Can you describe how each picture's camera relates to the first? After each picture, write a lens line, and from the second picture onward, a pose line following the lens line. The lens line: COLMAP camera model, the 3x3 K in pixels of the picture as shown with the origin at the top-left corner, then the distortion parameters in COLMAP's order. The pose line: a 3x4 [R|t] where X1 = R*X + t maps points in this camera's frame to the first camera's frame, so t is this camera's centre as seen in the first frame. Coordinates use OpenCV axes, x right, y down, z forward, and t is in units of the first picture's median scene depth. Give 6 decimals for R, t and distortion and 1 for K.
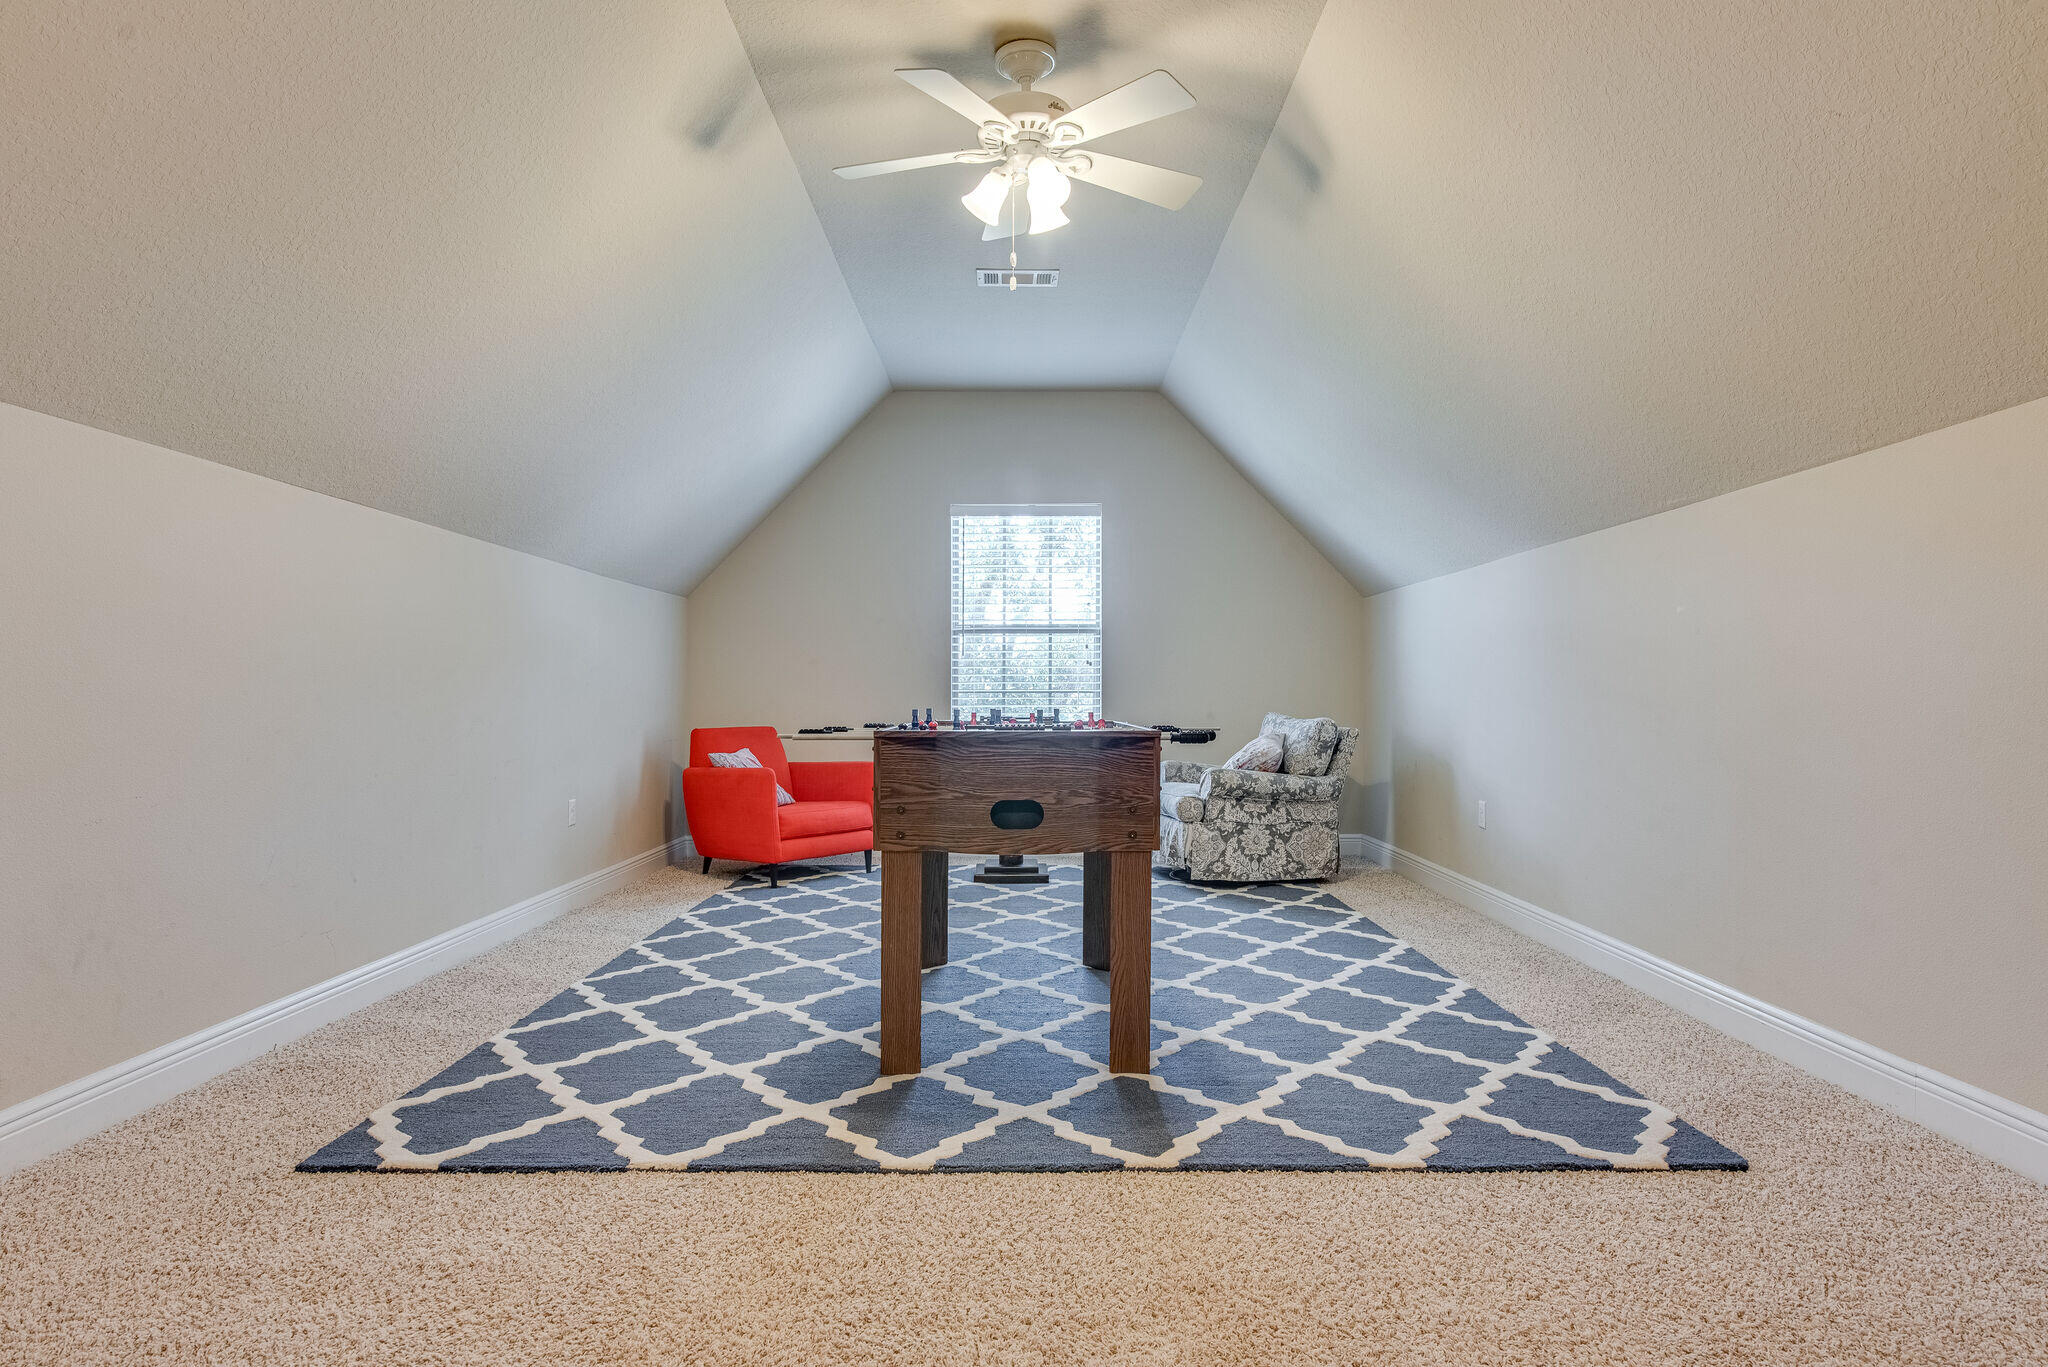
lens RADIAL K [[1168.4, 0, 1032.3], [0, 1168.4, 721.1], [0, 0, 1]] dist [0.012497, 0.000218]
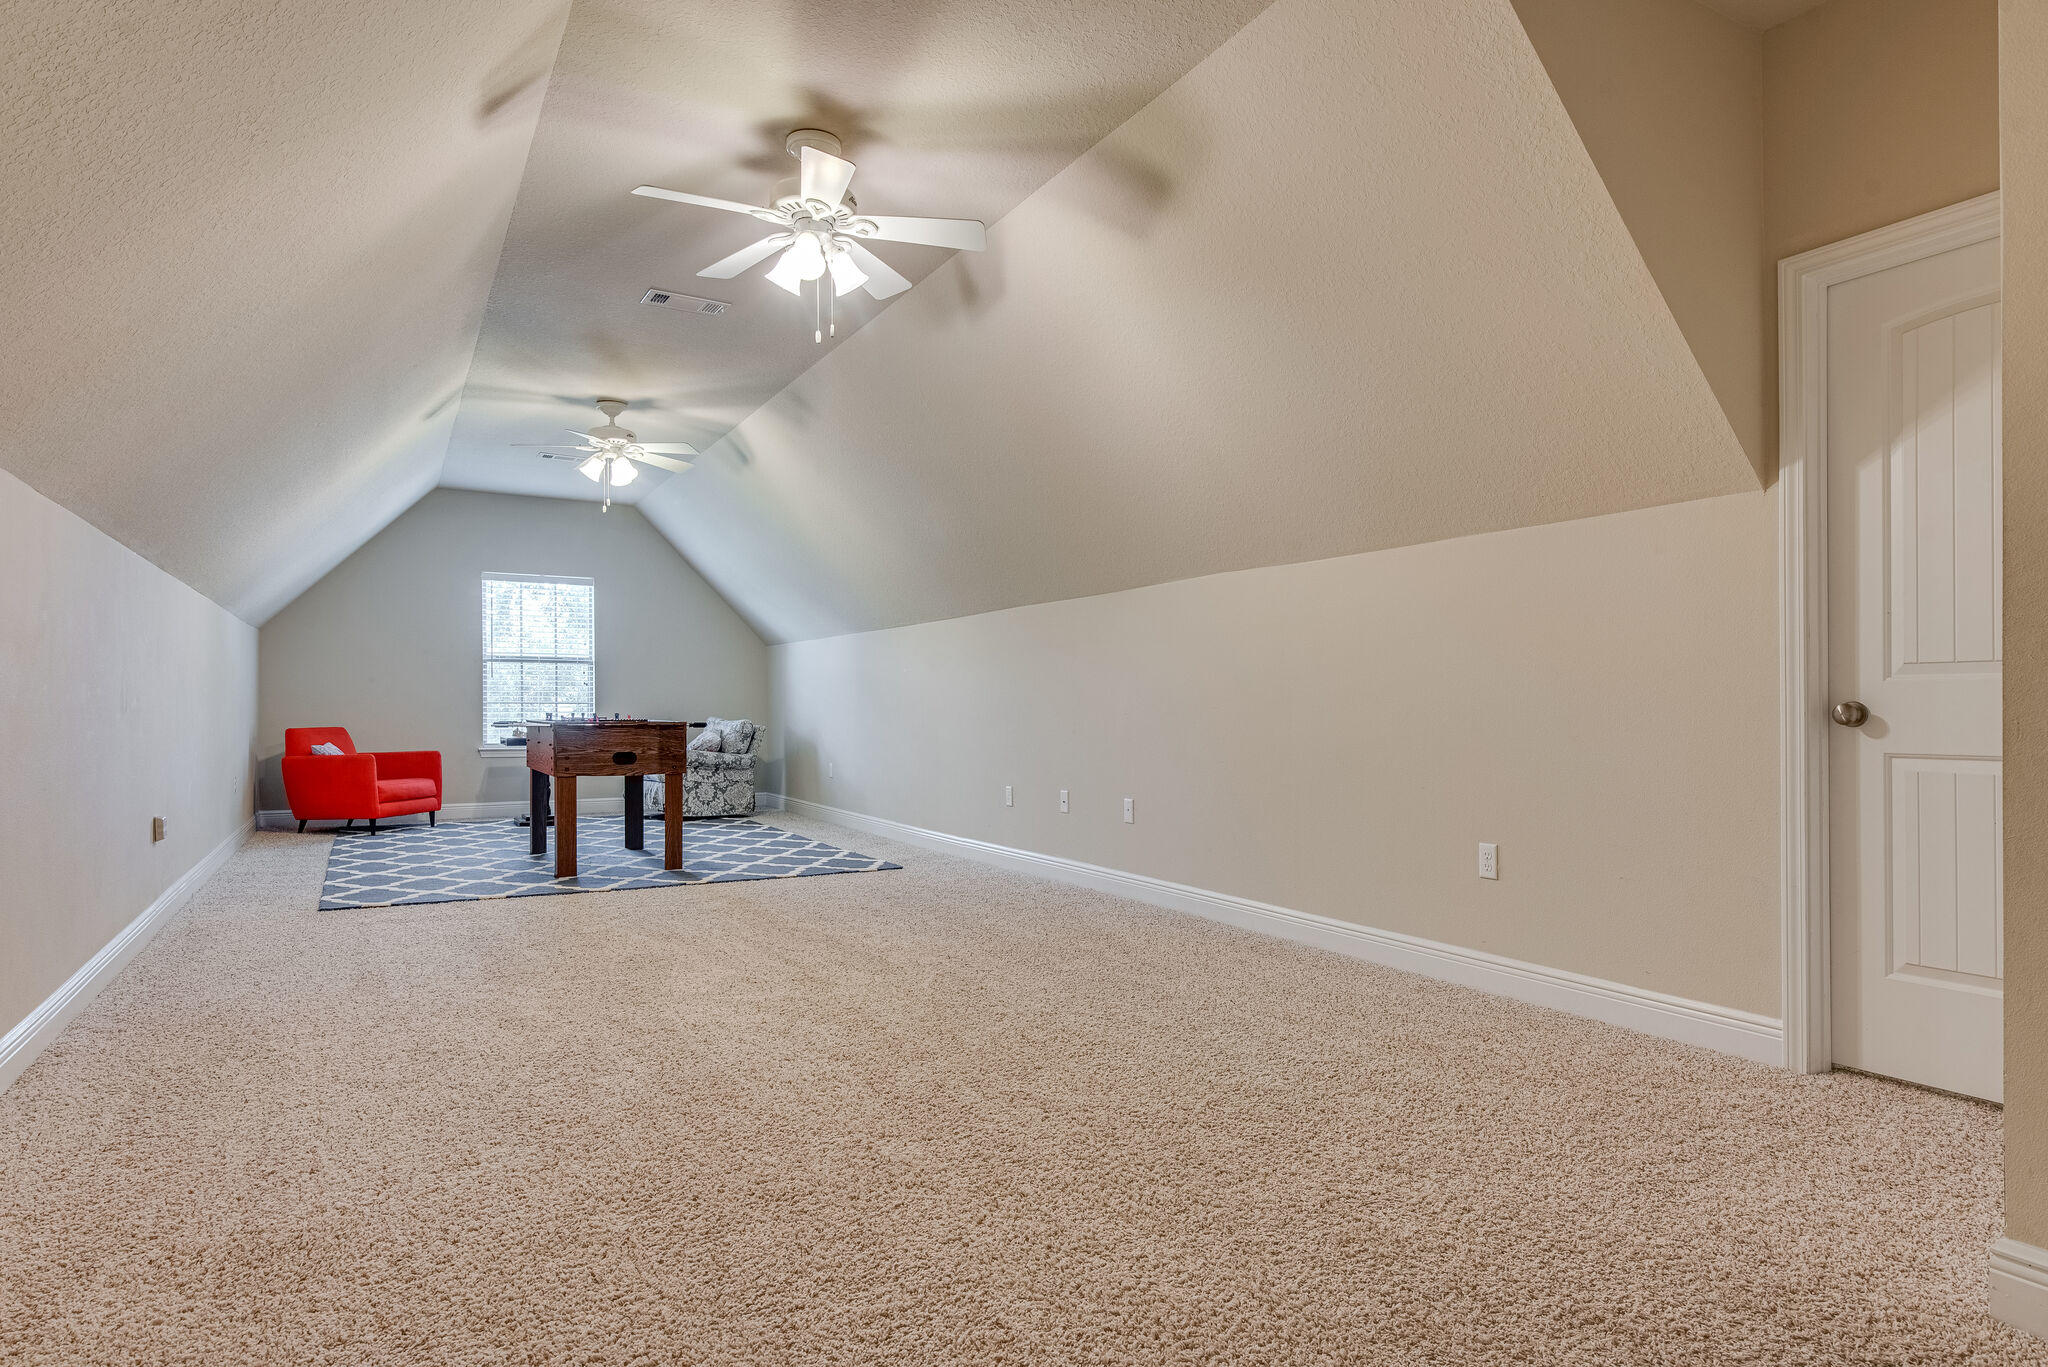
lens RADIAL K [[1168.4, 0, 1032.3], [0, 1168.4, 721.1], [0, 0, 1]] dist [0.012497, 0.000218]
pose [[0.874482, -0.001201, 0.485057, -0.210910], [0.005031, 0.999966, -0.006594, 0.012697], [-0.485032, 0.008207, 0.874458, -0.690174]]
